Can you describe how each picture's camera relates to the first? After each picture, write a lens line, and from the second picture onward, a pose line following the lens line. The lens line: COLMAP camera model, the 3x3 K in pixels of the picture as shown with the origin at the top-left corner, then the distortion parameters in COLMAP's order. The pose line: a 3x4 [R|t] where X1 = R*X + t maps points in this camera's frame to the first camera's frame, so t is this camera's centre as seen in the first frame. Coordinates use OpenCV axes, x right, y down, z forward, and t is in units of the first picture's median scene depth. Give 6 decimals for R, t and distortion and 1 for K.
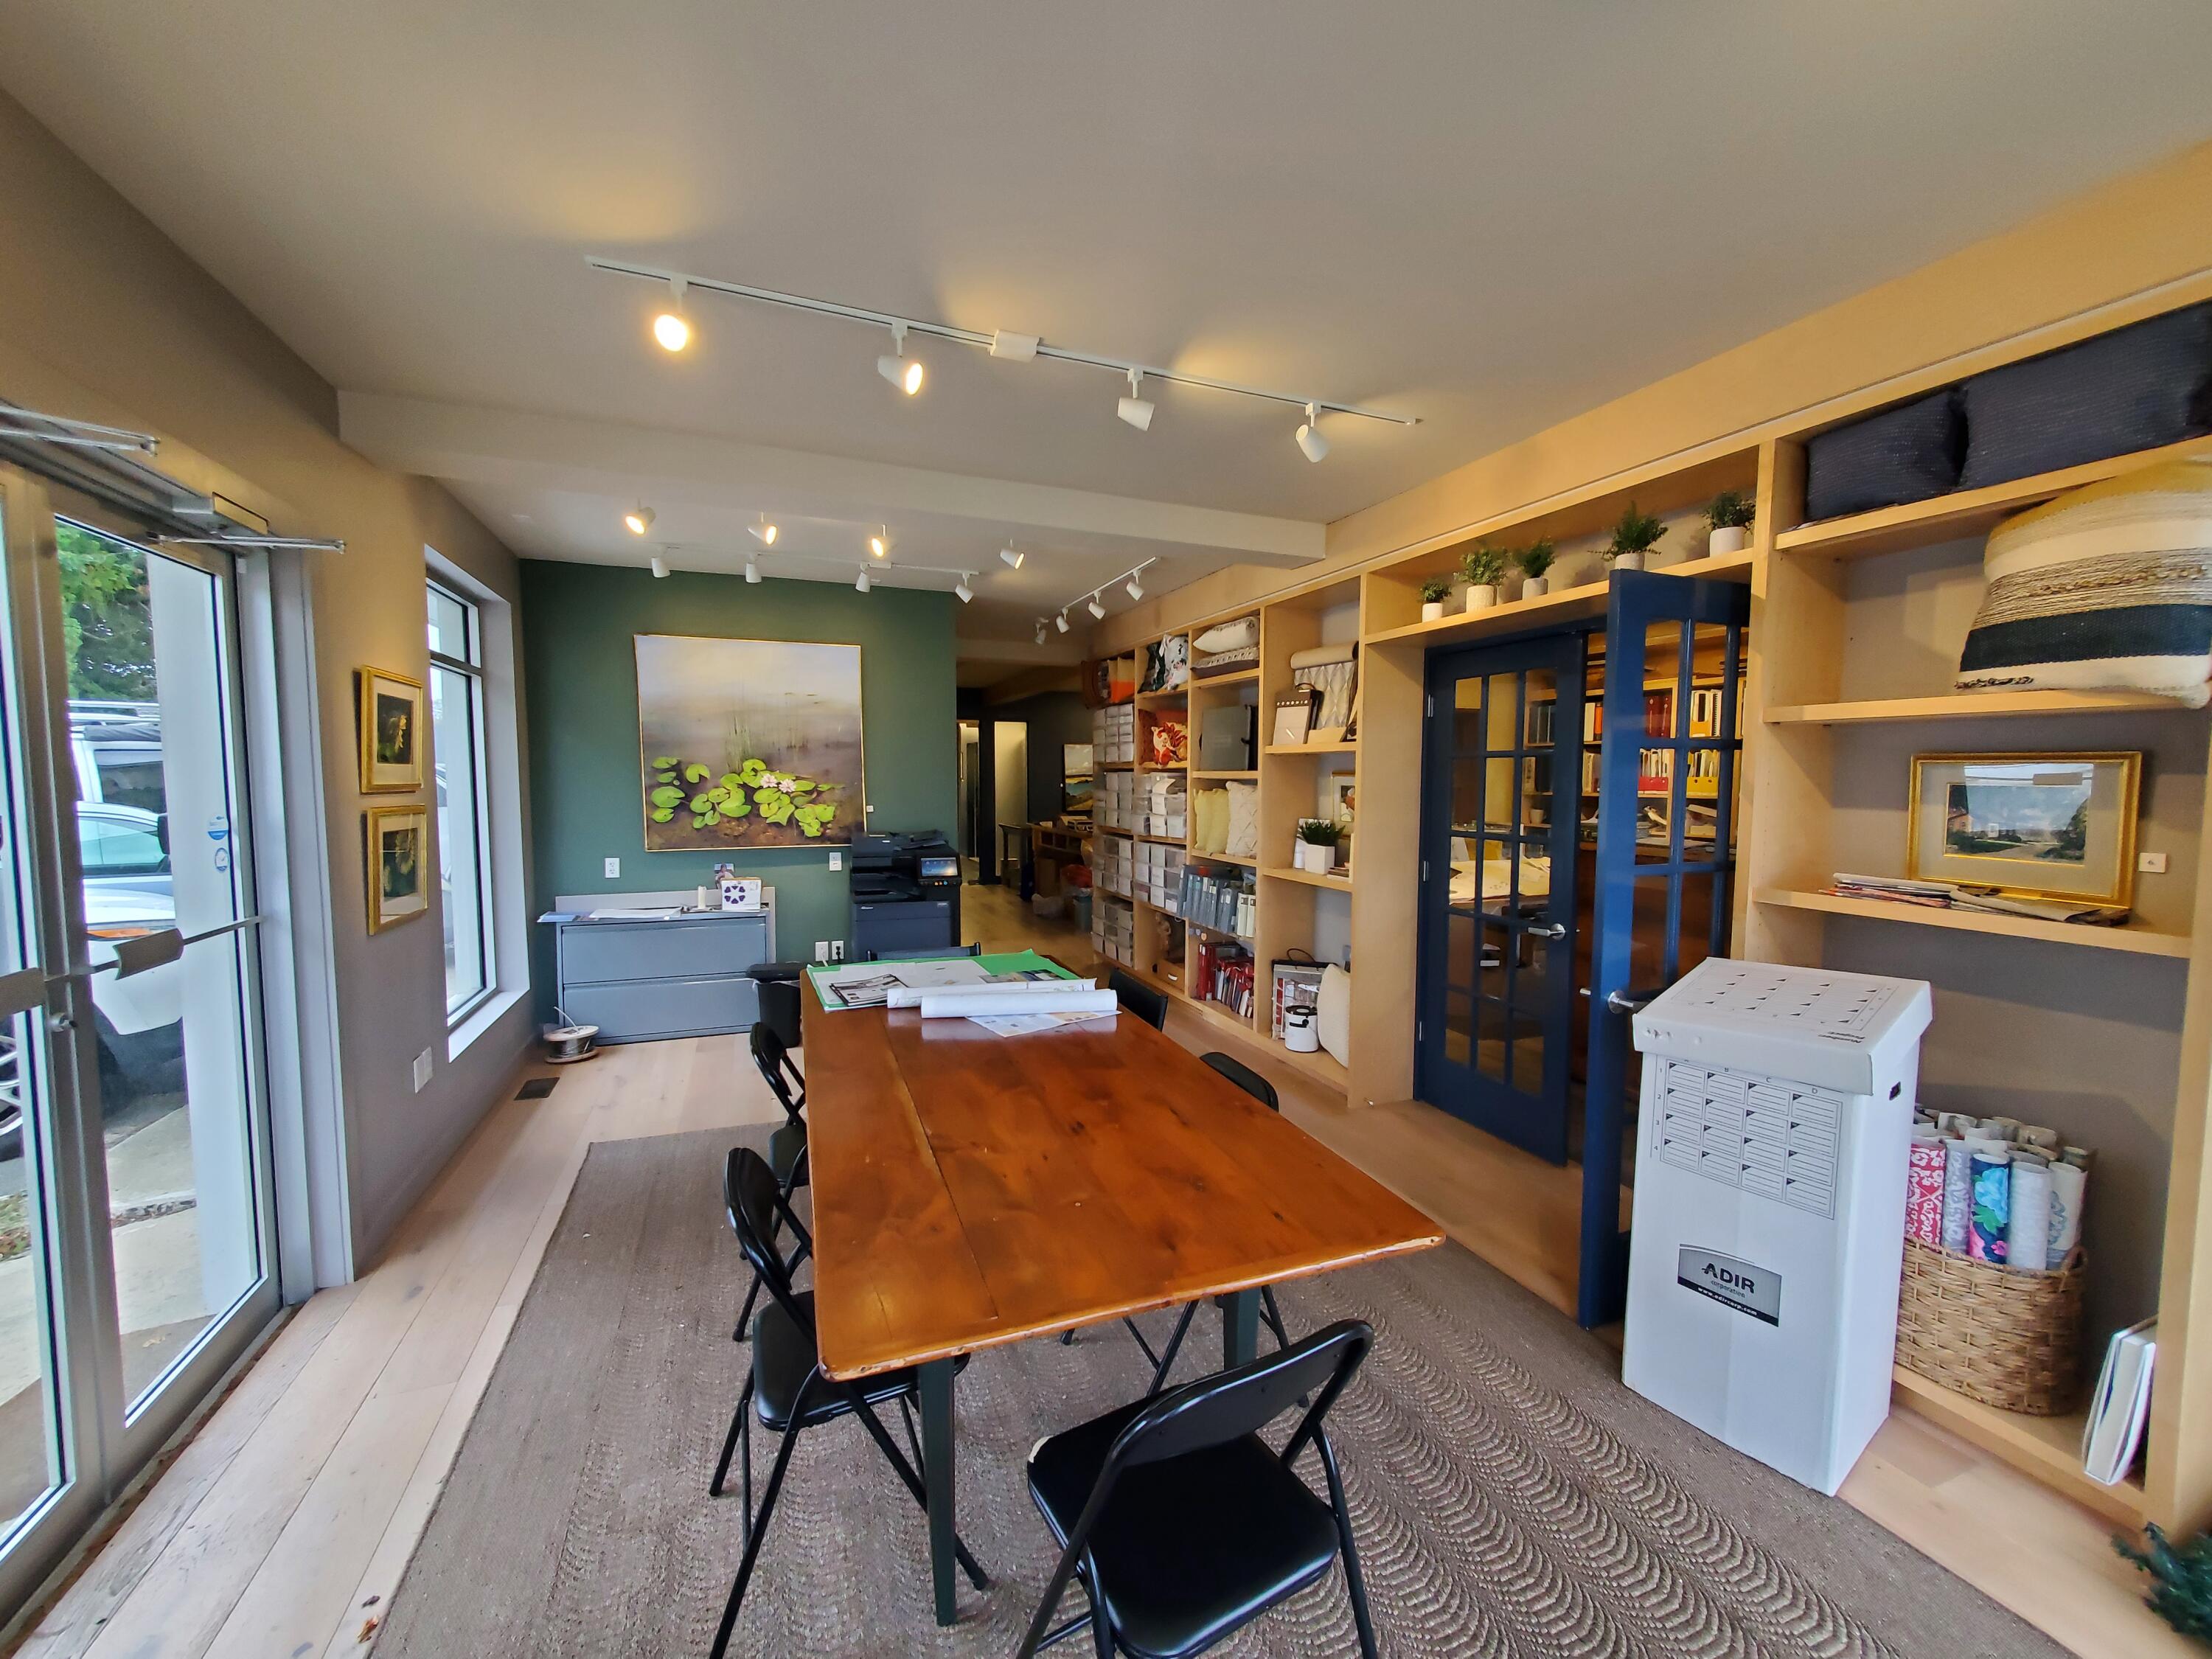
lens RADIAL K [[872.0, 0, 1102.1], [0, 872.0, 828.6], [0, 0, 1]] dist [0.002308, -0.000248]
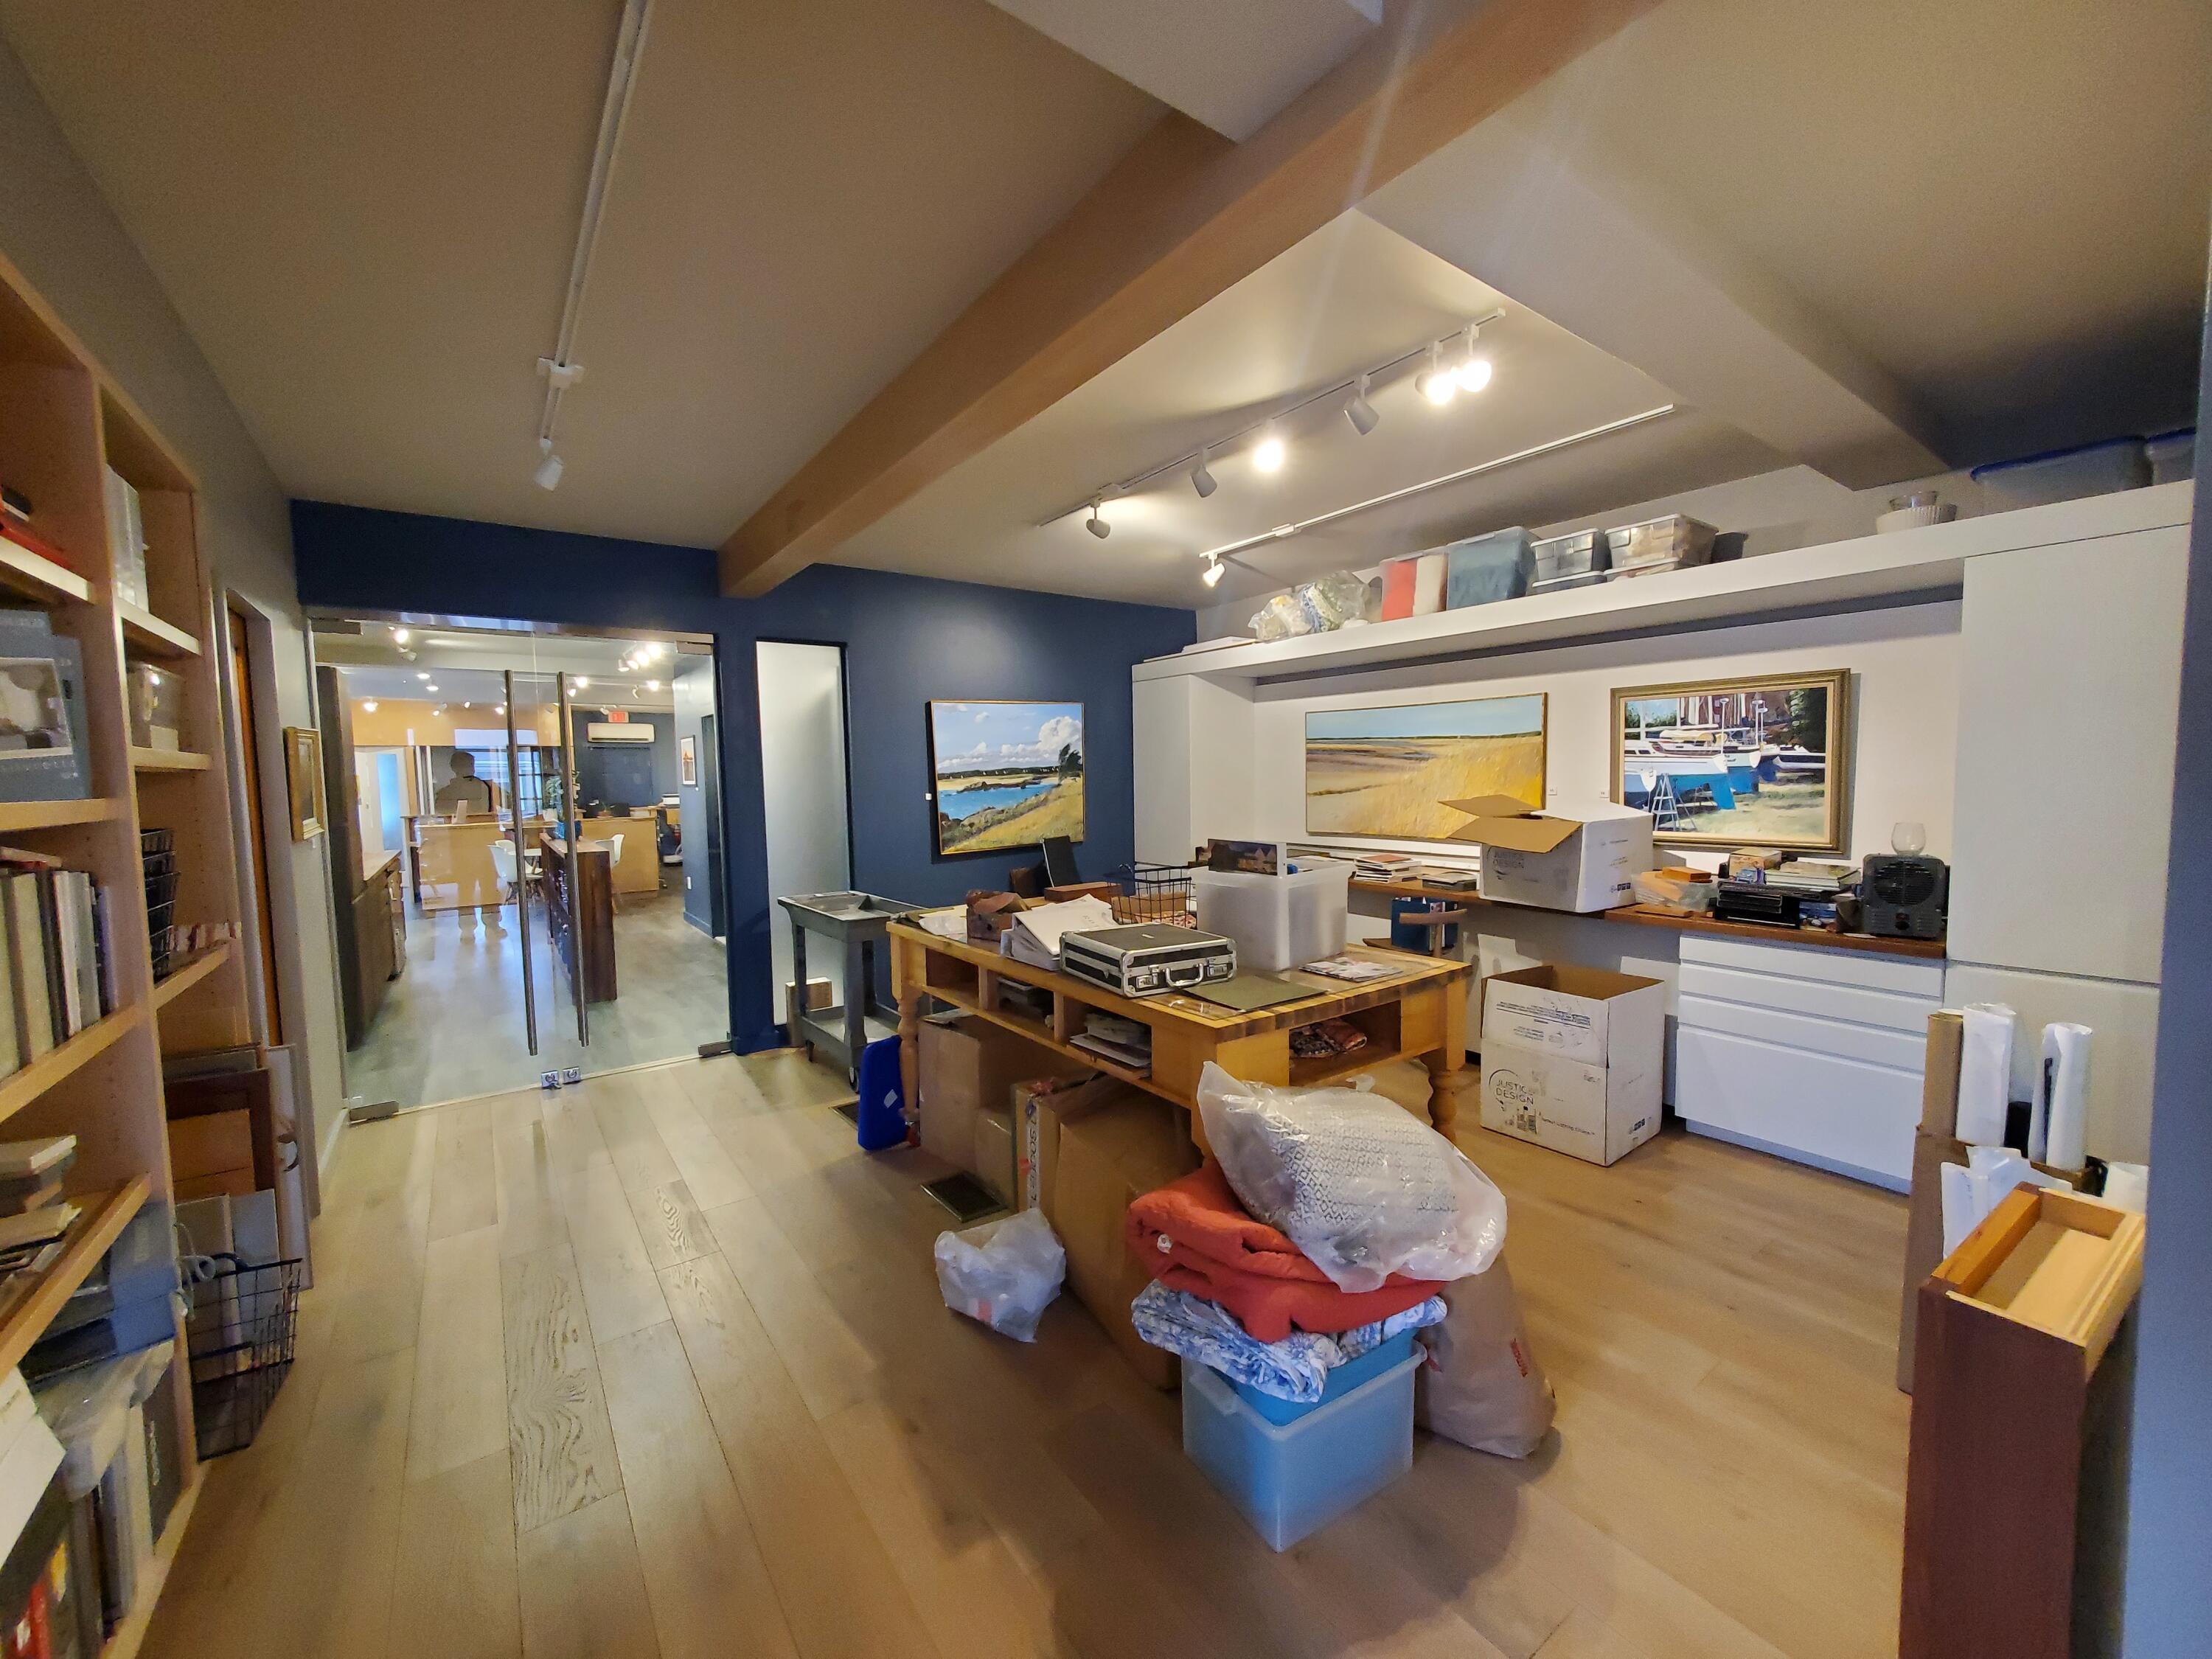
lens RADIAL K [[872.0, 0, 1113.5], [0, 872.0, 831.3], [0, 0, 1]] dist [0.002308, -0.000248]
pose [[0.967027, -0.033742, 0.252430, -0.068665], [0.033899, 0.999418, 0.003728, -0.031483], [-0.252409, 0.004952, 0.967608, 0.565527]]
